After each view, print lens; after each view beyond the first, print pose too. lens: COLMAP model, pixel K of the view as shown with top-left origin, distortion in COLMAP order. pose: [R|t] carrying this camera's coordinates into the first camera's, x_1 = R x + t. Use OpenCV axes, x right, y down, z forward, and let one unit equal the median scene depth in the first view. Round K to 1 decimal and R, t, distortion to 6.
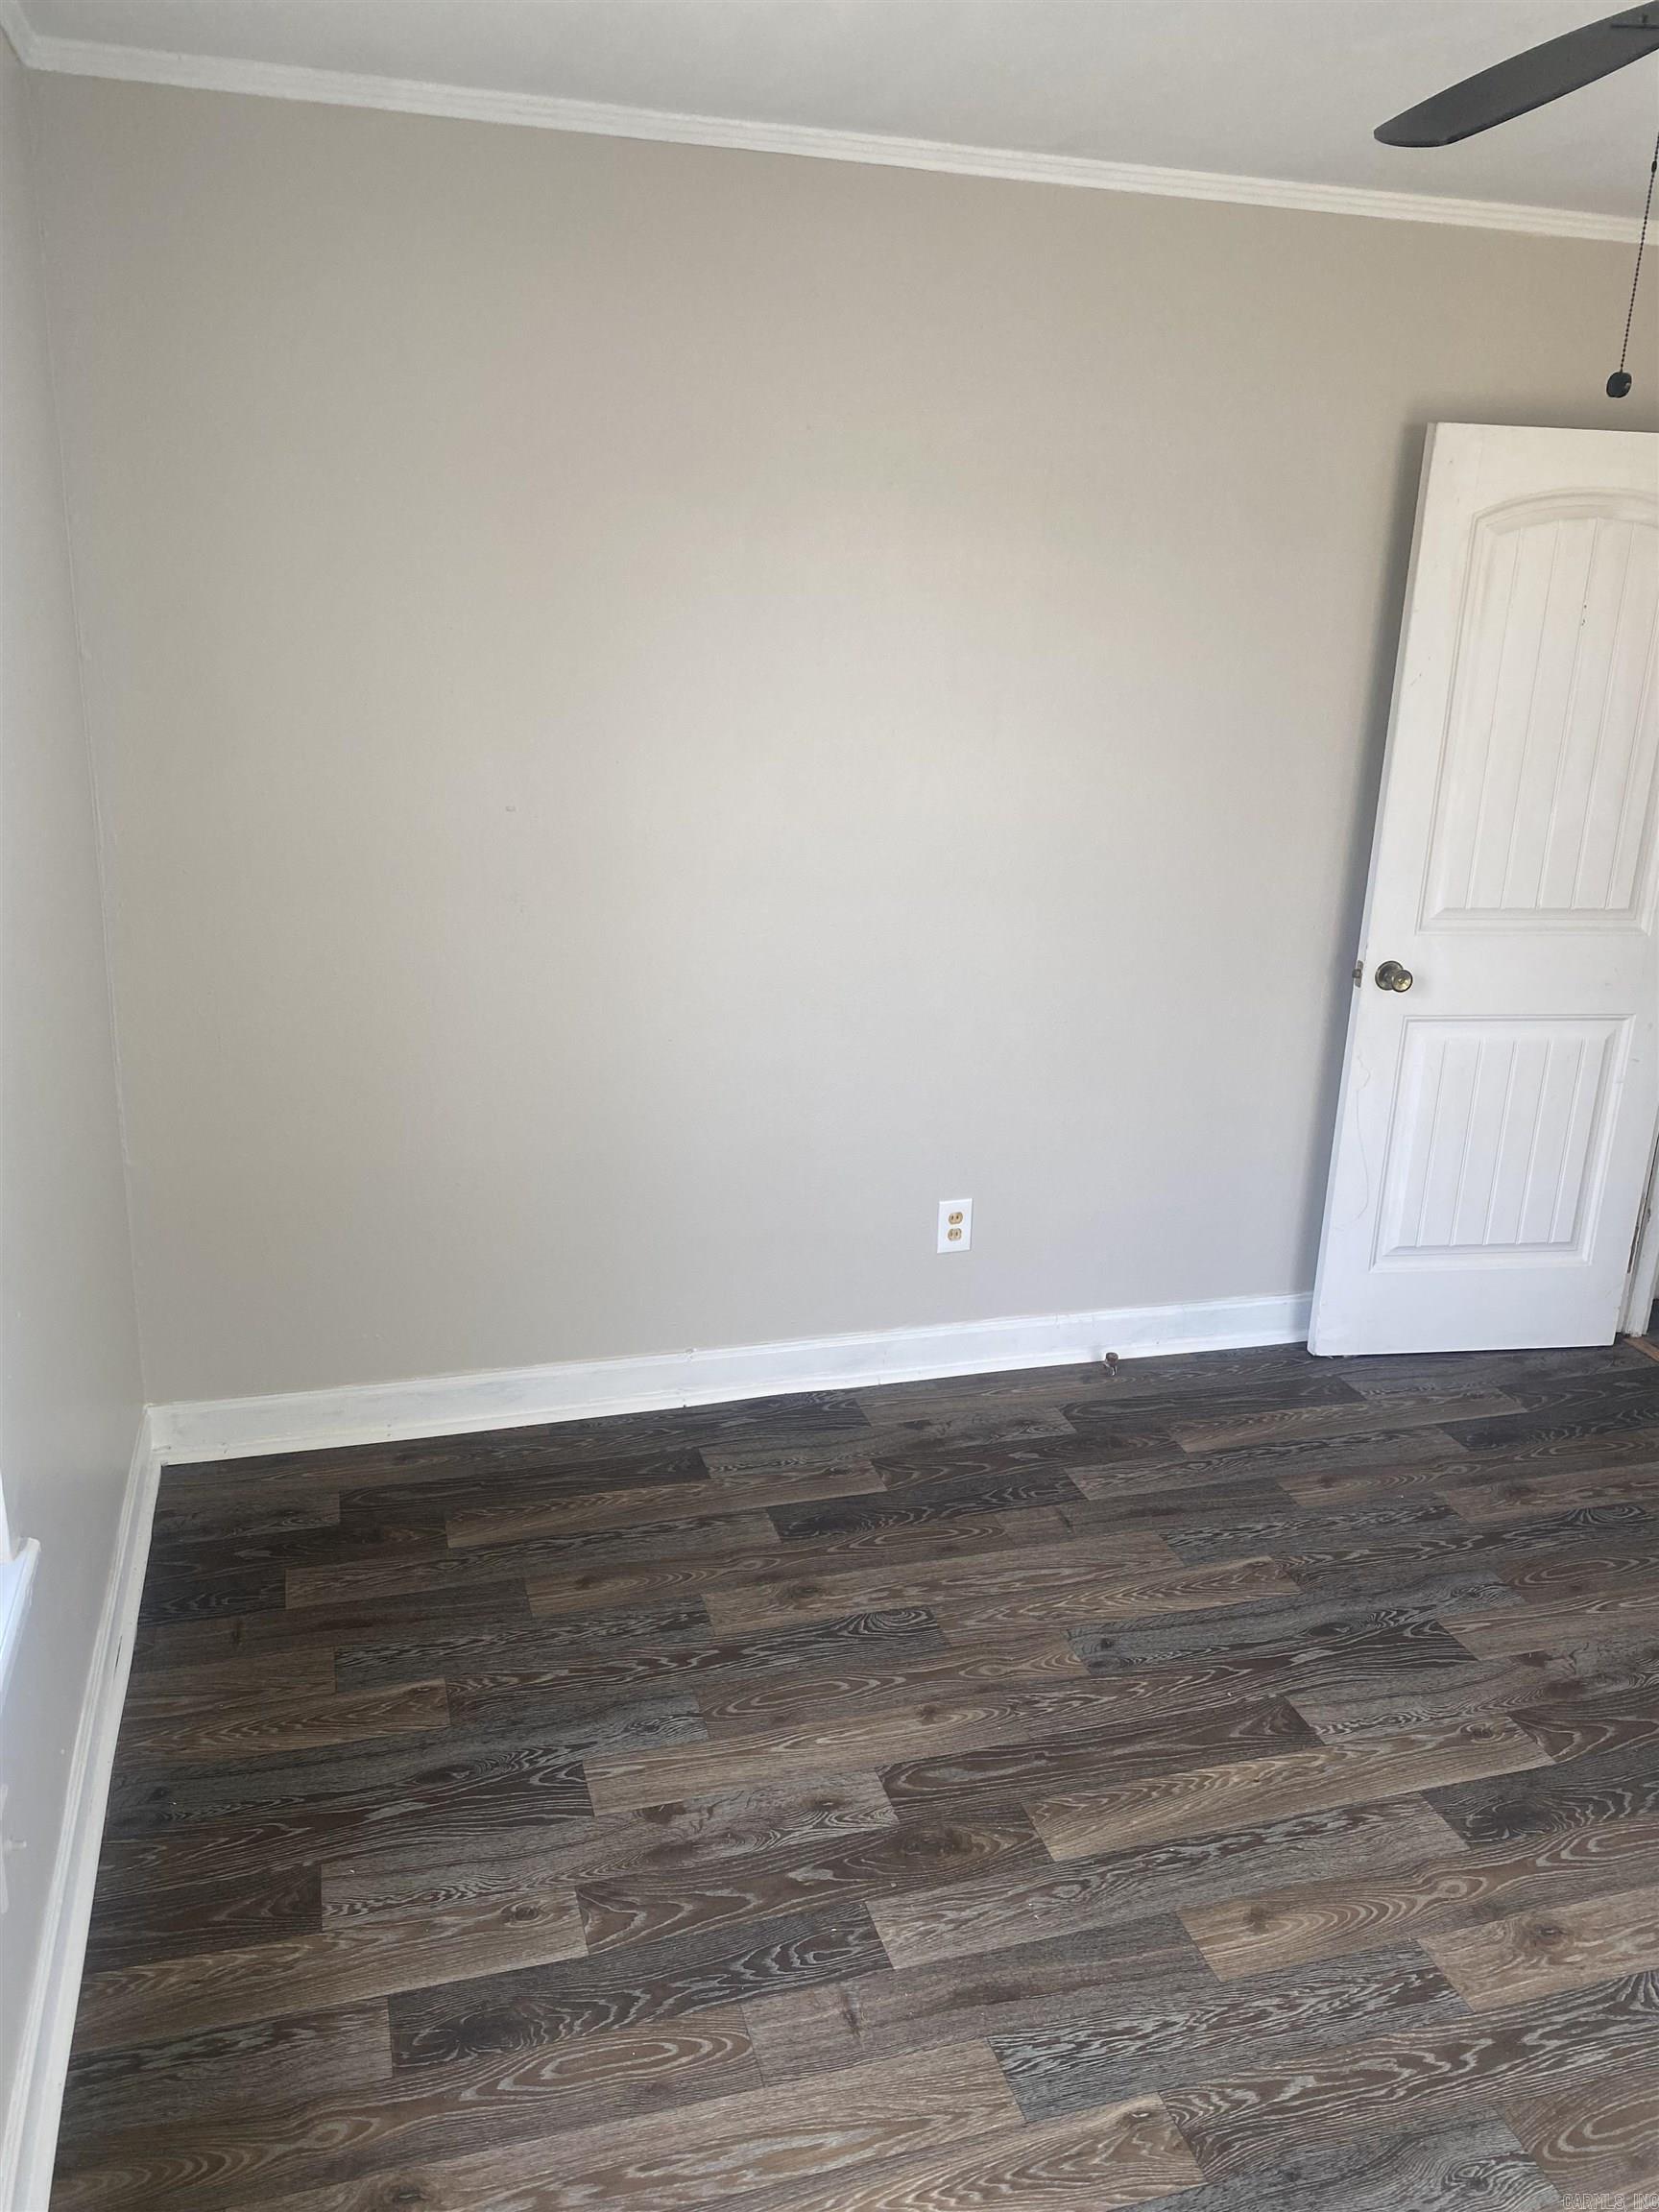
lens RADIAL K [[1717.4, 0, 813.4], [0, 1717.4, 974.3], [0, 0, 1]] dist [0.024421, -0.014607]
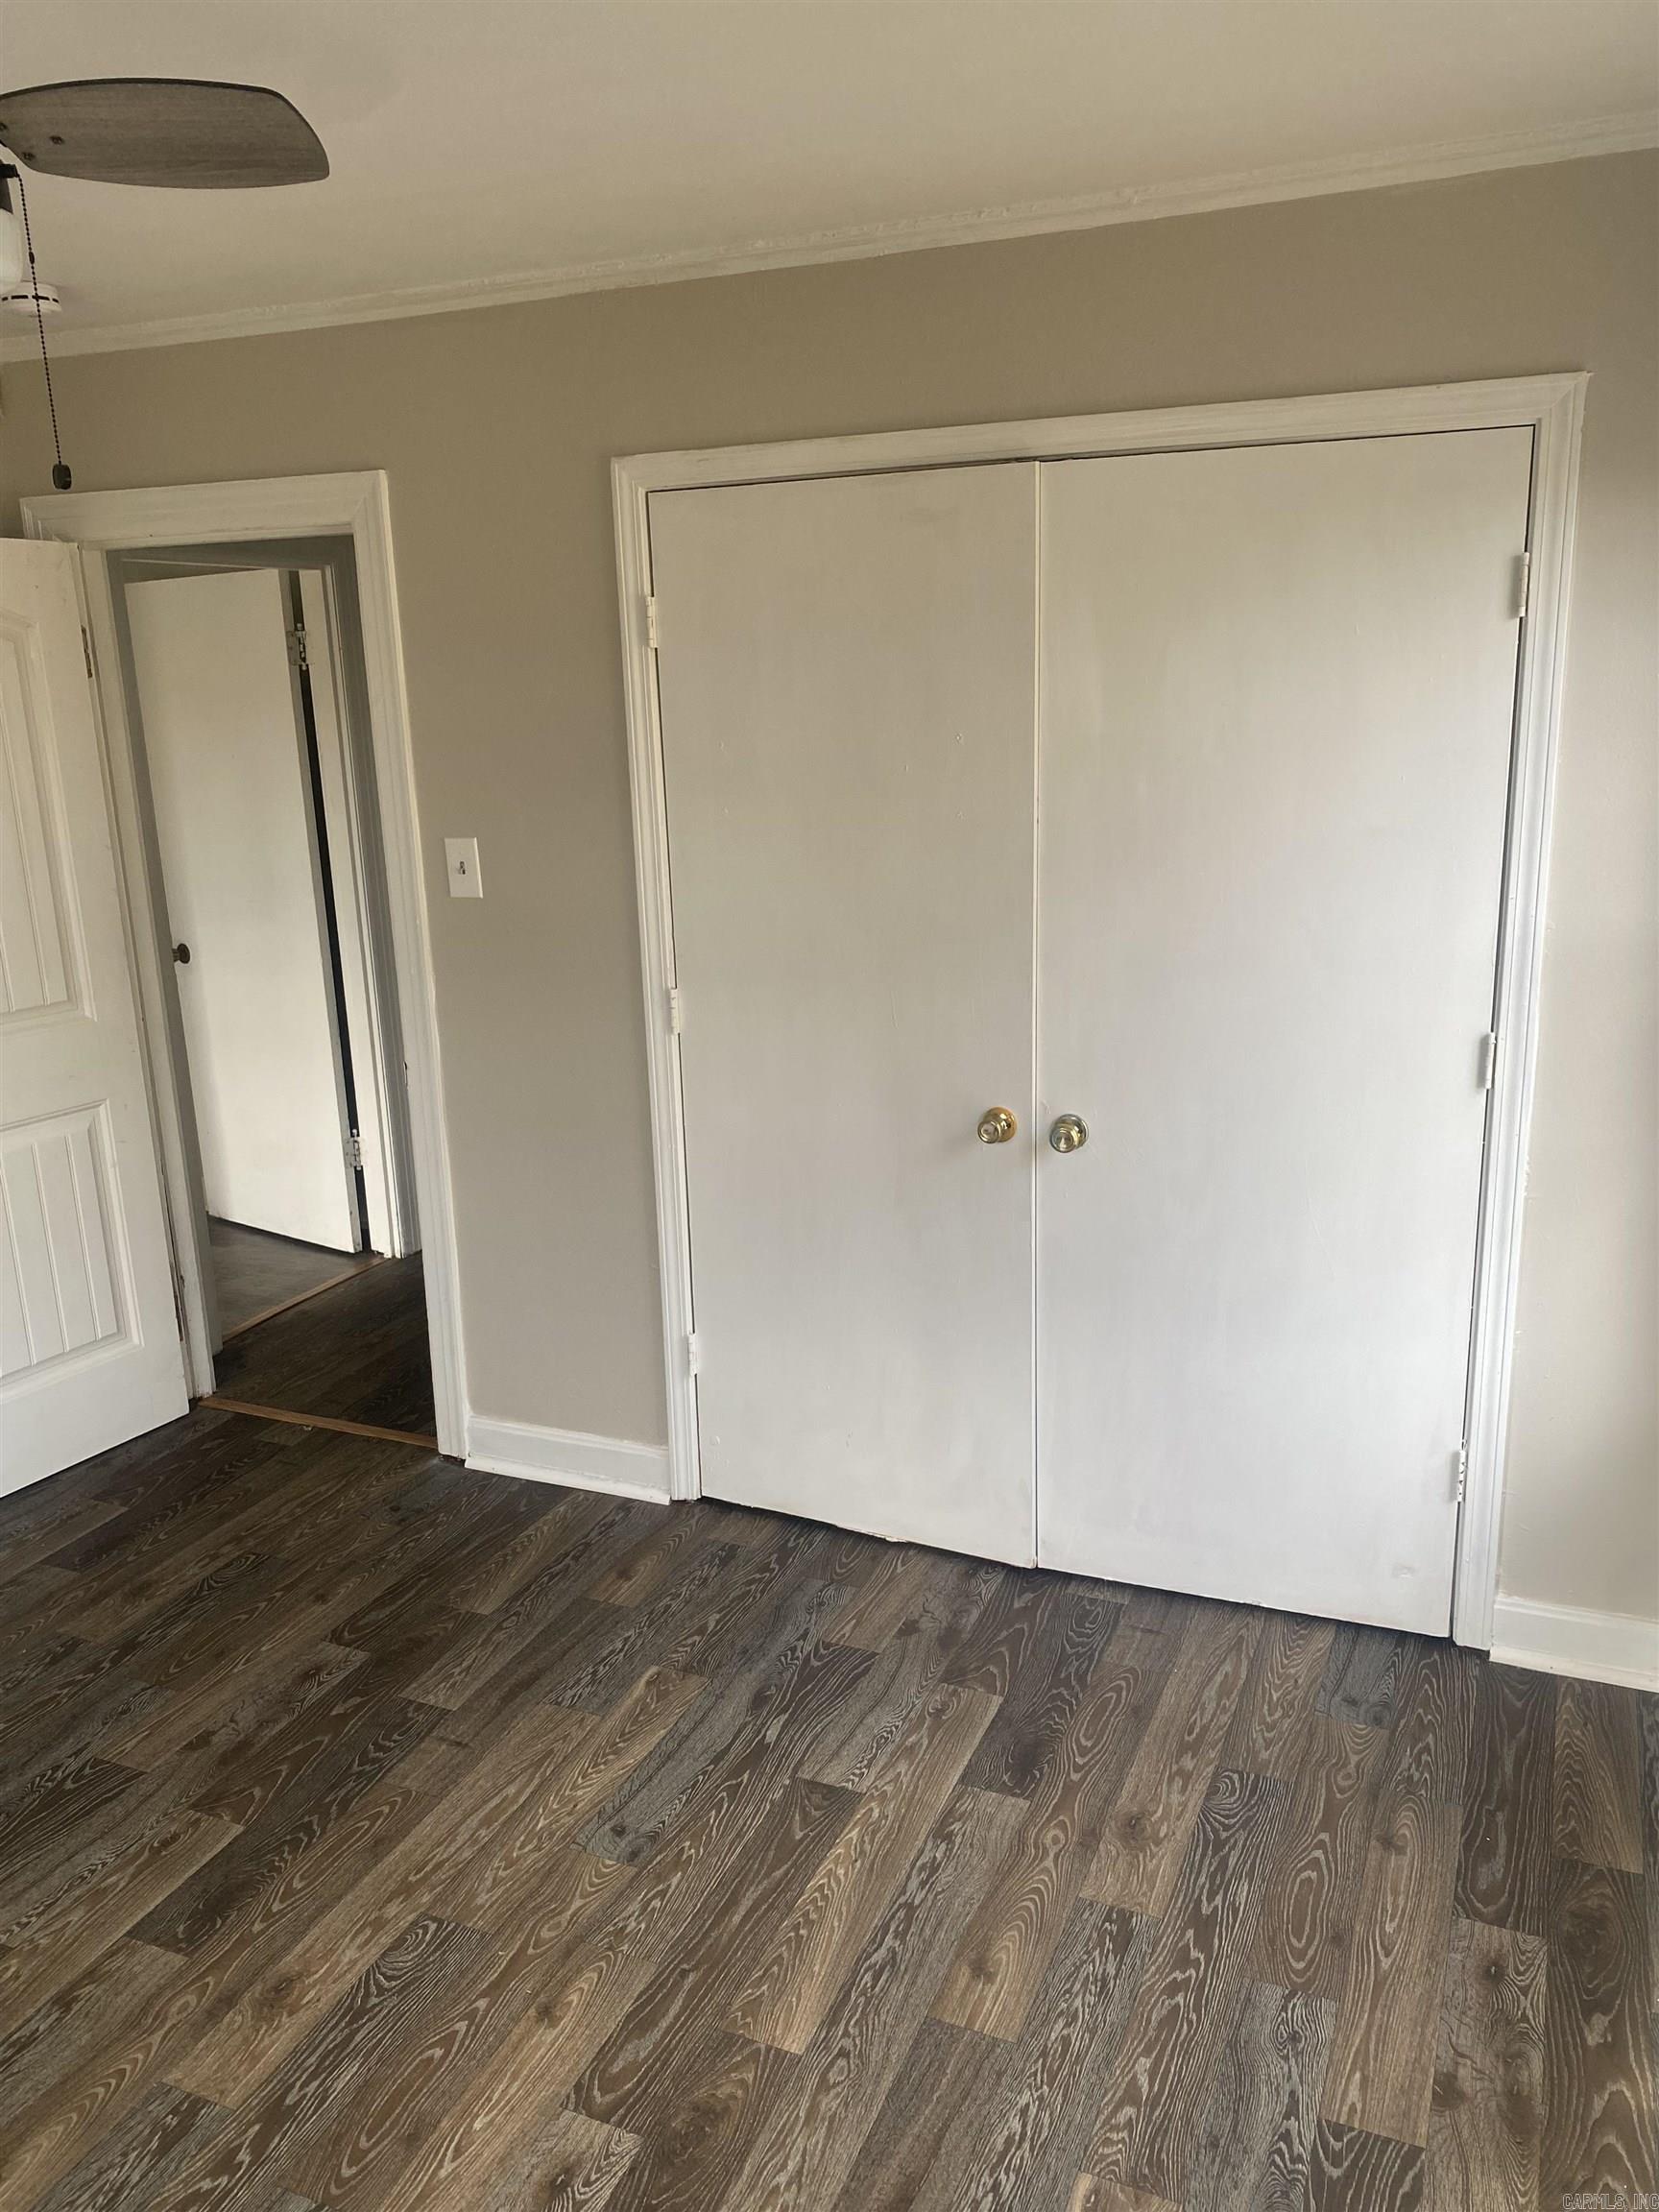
lens RADIAL K [[1717.4, 0, 834.9], [0, 1717.4, 1000.7], [0, 0, 1]] dist [0.024421, -0.014607]
pose [[0.642452, -0.191536, 0.742004, -0.363697], [0.220658, 0.973489, 0.060237, -0.074583], [-0.733871, 0.125030, 0.667684, 0.253133]]
